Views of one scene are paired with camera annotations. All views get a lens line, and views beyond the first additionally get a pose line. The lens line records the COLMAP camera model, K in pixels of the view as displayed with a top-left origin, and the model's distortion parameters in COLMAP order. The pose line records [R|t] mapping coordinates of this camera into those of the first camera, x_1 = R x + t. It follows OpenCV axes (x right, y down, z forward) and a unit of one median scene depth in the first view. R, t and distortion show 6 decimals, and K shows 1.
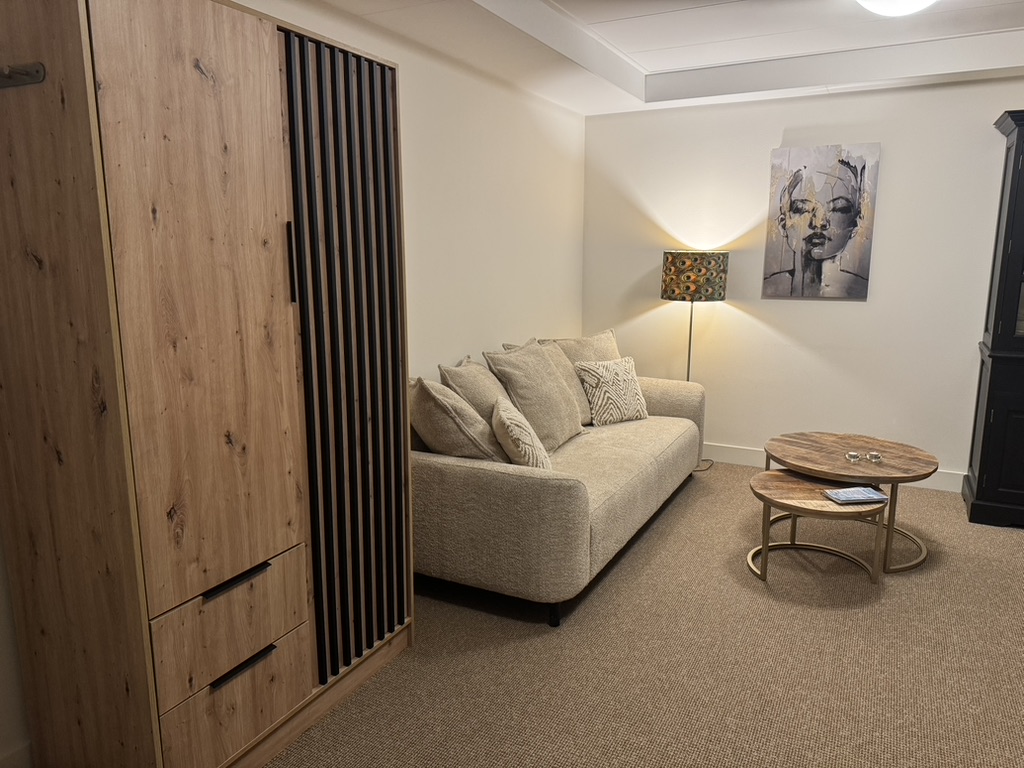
lens RADIAL K [[723.0, 0, 496.5], [0, 723.0, 382.7], [0, 0, 1]] dist [0.180324, -0.293274]
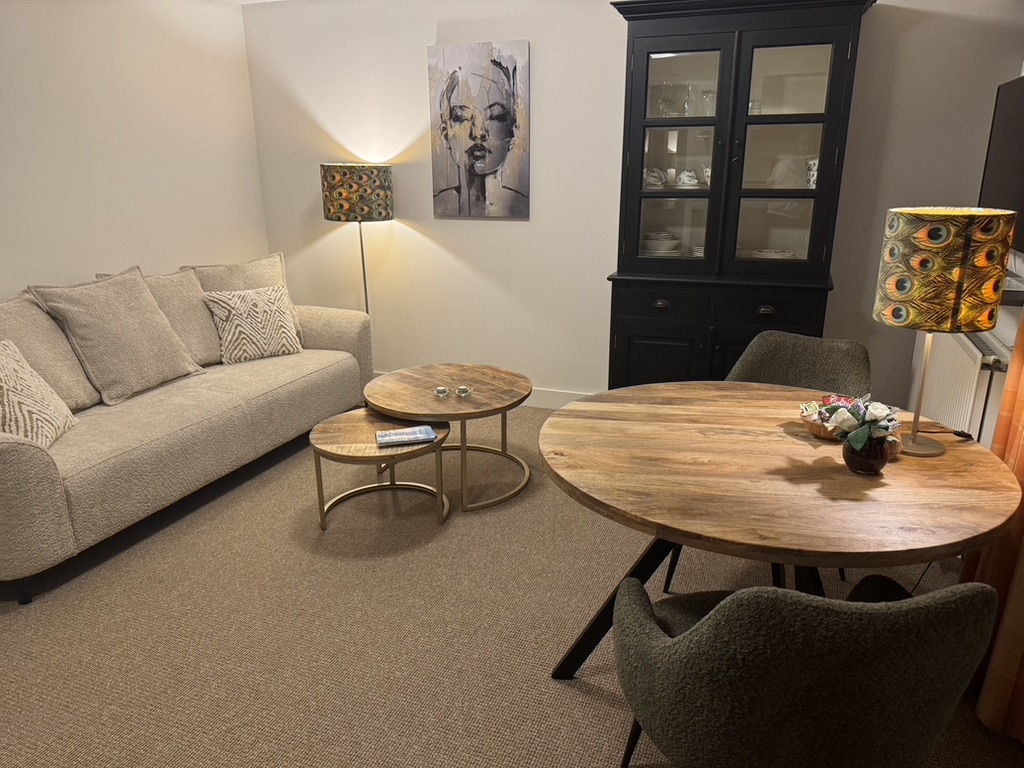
lens RADIAL K [[723.0, 0, 496.5], [0, 723.0, 382.7], [0, 0, 1]] dist [0.180324, -0.293274]
pose [[0.994975, -0.037595, 0.092793, 0.361558], [0.026922, 0.993149, 0.113712, -0.011321], [-0.096432, -0.110642, 0.989171, 0.063442]]
